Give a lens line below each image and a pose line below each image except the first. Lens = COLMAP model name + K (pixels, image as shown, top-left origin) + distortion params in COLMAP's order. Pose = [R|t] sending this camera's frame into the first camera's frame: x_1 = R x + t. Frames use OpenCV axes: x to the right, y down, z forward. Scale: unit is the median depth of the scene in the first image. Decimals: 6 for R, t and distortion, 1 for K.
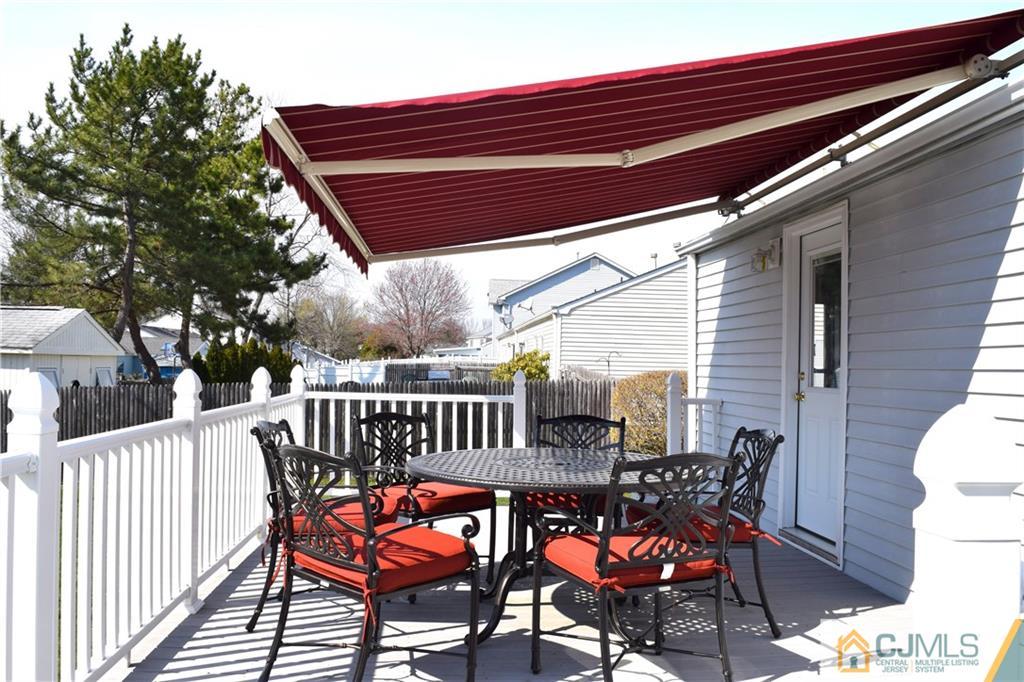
lens RADIAL K [[807.0, 0, 511.3], [0, 807.0, 340.2], [0, 0, 1]] dist [-0.095032, 0.018411]
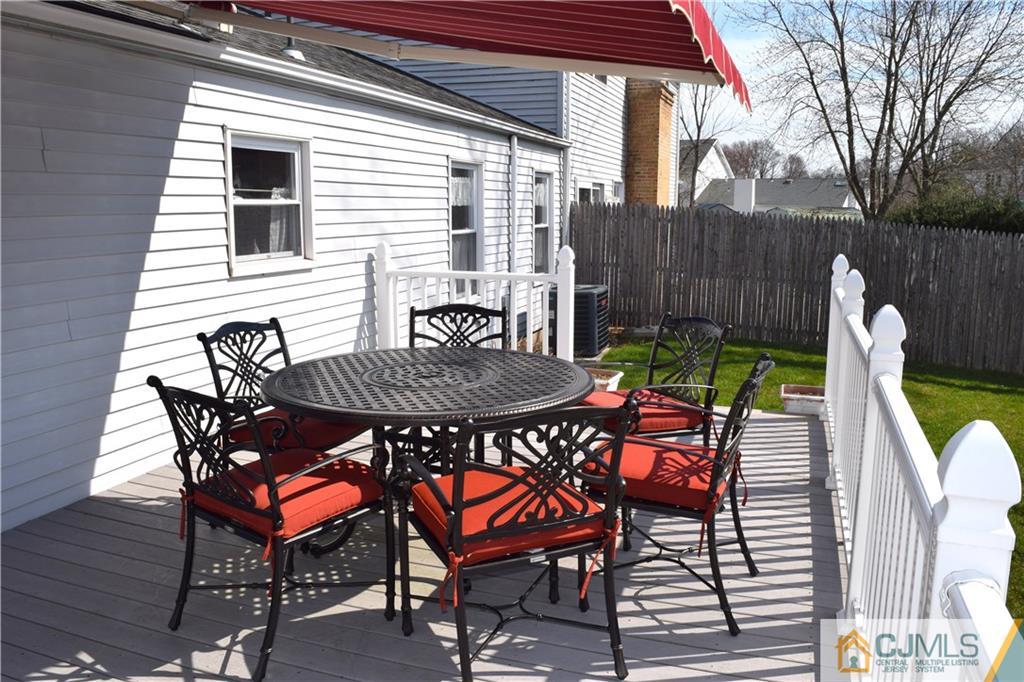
lens RADIAL K [[807.0, 0, 512.7], [0, 807.0, 336.2], [0, 0, 1]] dist [-0.095032, 0.018411]
pose [[-0.917387, -0.095936, 0.386261, -0.354572], [-0.042621, 0.988613, 0.144317, -0.028688], [-0.395708, 0.115931, -0.911030, 1.675256]]
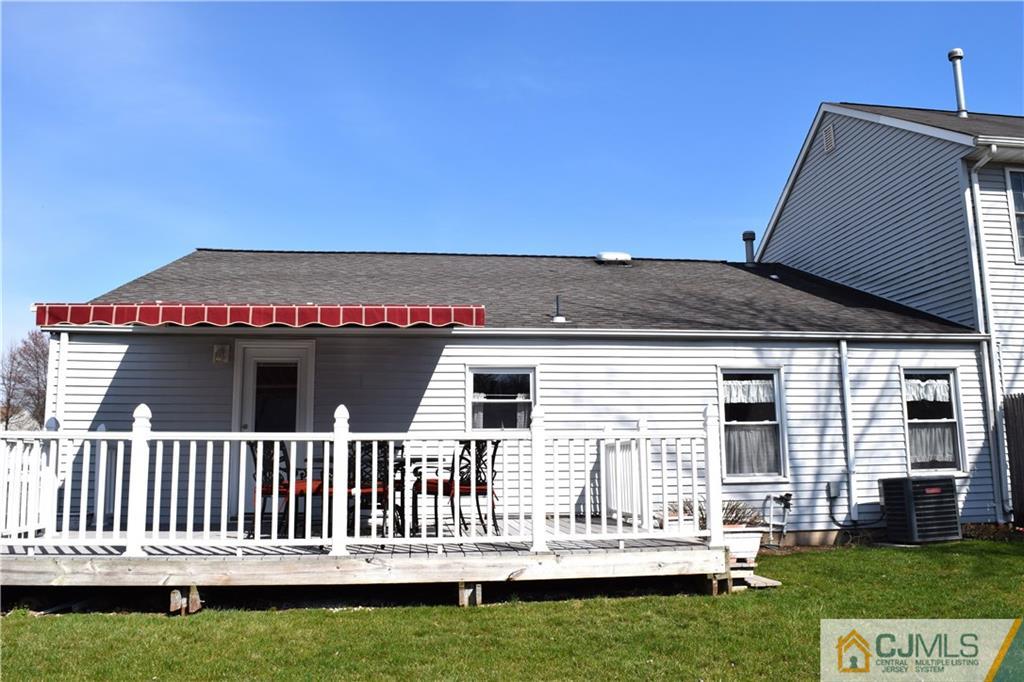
lens RADIAL K [[807.0, 0, 510.1], [0, 807.0, 342.6], [0, 0, 1]] dist [-0.095032, 0.018411]
pose [[-0.049017, 0.127543, 0.990621, -1.986978], [-0.022427, 0.991423, -0.128756, 0.105255], [-0.998546, -0.028528, -0.045736, 0.695362]]
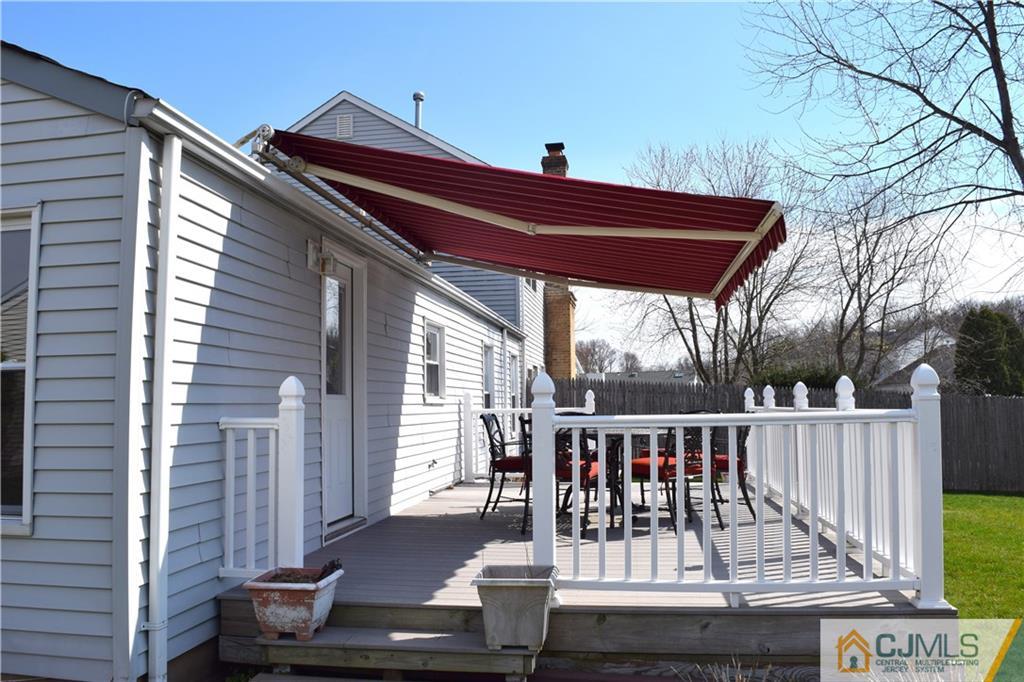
lens RADIAL K [[807.0, 0, 508.1], [0, 807.0, 333.0], [0, 0, 1]] dist [-0.095032, 0.018411]
pose [[-0.975826, 0.002950, 0.218530, -0.149466], [-0.022031, 0.993488, -0.111787, 0.126655], [-0.217437, -0.113899, -0.969406, 2.754281]]
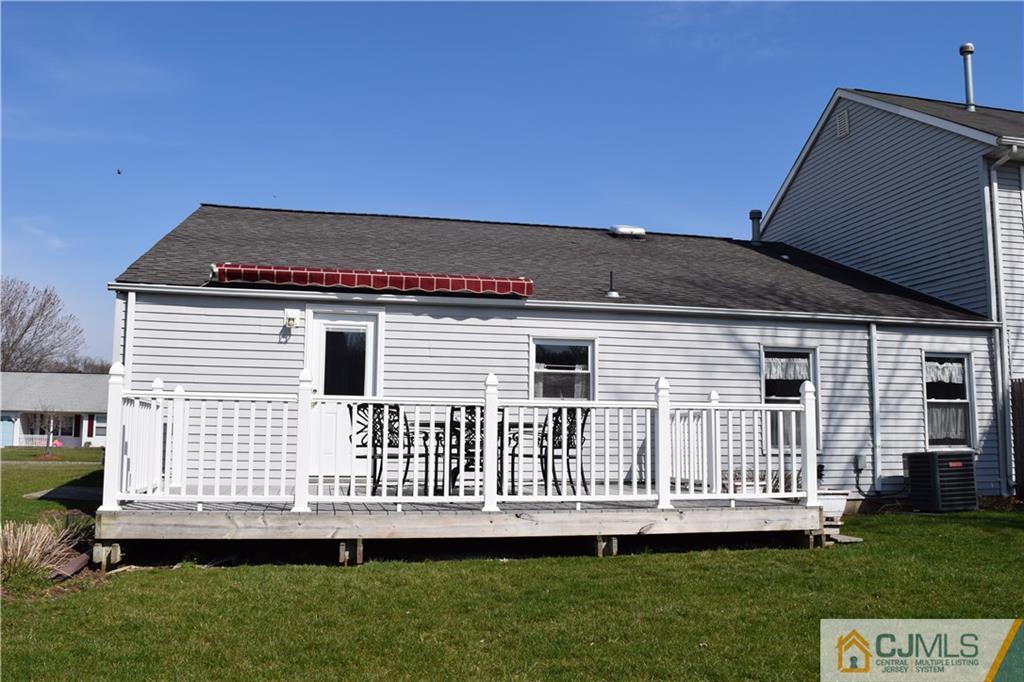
lens RADIAL K [[859.5, 0, 503.8], [0, 859.5, 344.3], [0, 0, 1]] dist [-0.083210, 0.009888]
pose [[-0.139168, 0.080438, 0.986996, -2.212147], [-0.044029, 0.995207, -0.087315, 0.127175], [-0.989289, -0.055608, -0.134960, 1.176657]]
